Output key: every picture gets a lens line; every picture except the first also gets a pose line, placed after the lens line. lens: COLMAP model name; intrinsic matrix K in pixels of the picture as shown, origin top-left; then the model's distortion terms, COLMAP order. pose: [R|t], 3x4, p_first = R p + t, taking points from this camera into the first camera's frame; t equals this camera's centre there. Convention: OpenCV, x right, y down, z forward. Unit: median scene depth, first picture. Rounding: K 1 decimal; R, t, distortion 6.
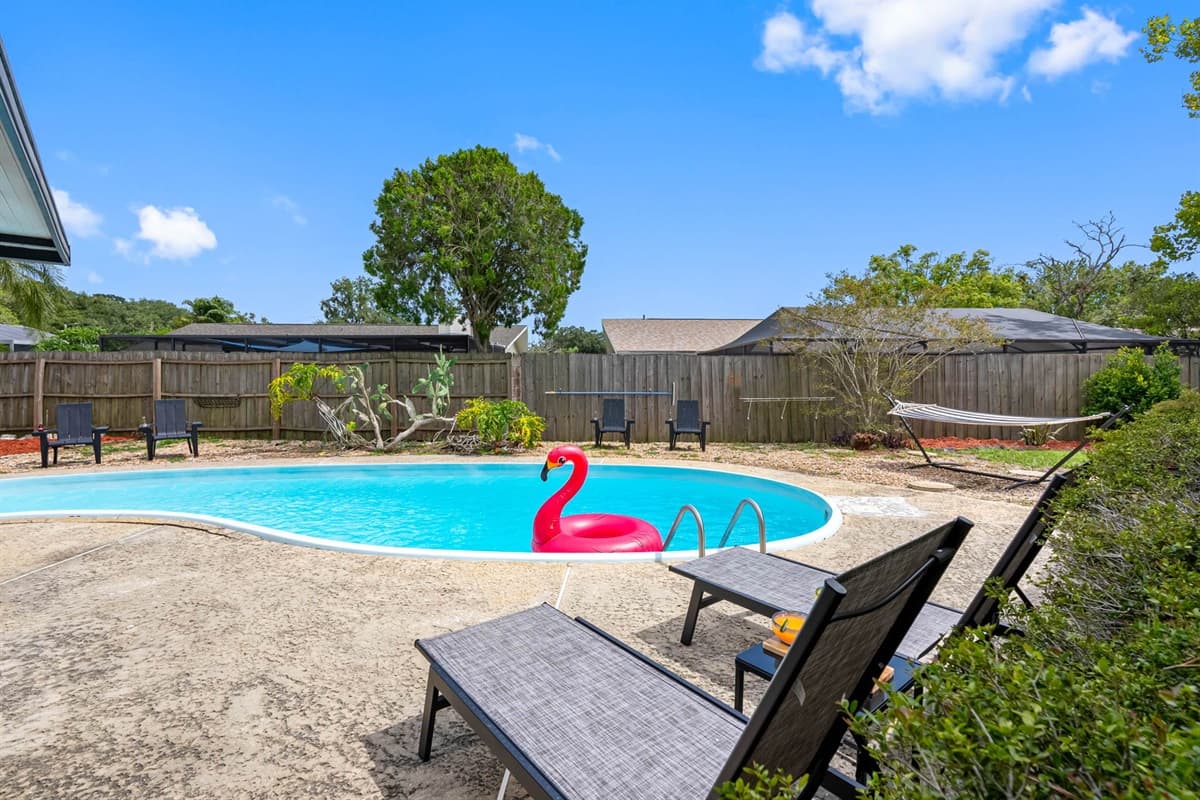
lens RADIAL K [[551.5, 0, 603.0], [0, 551.5, 379.7], [0, 0, 1]] dist [-0.000853, 0.000600]
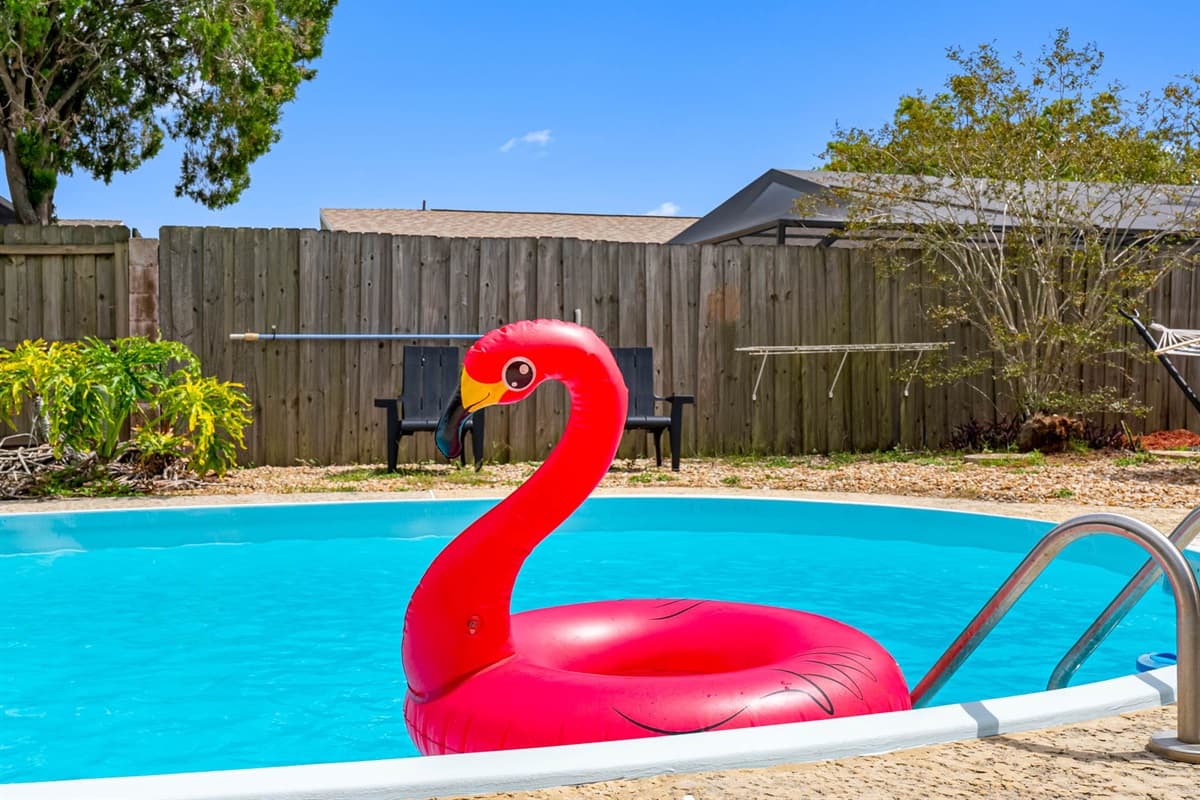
lens RADIAL K [[1098.0, 0, 600.0], [0, 1098.0, 400.0], [0, 0, 1]] dist [0.007155, 0.006658]
pose [[0.952738, 0.002255, 0.303784, -0.098317], [-0.001712, 0.999996, -0.002054, 0.072071], [-0.303788, 0.001437, 0.952739, 0.235513]]
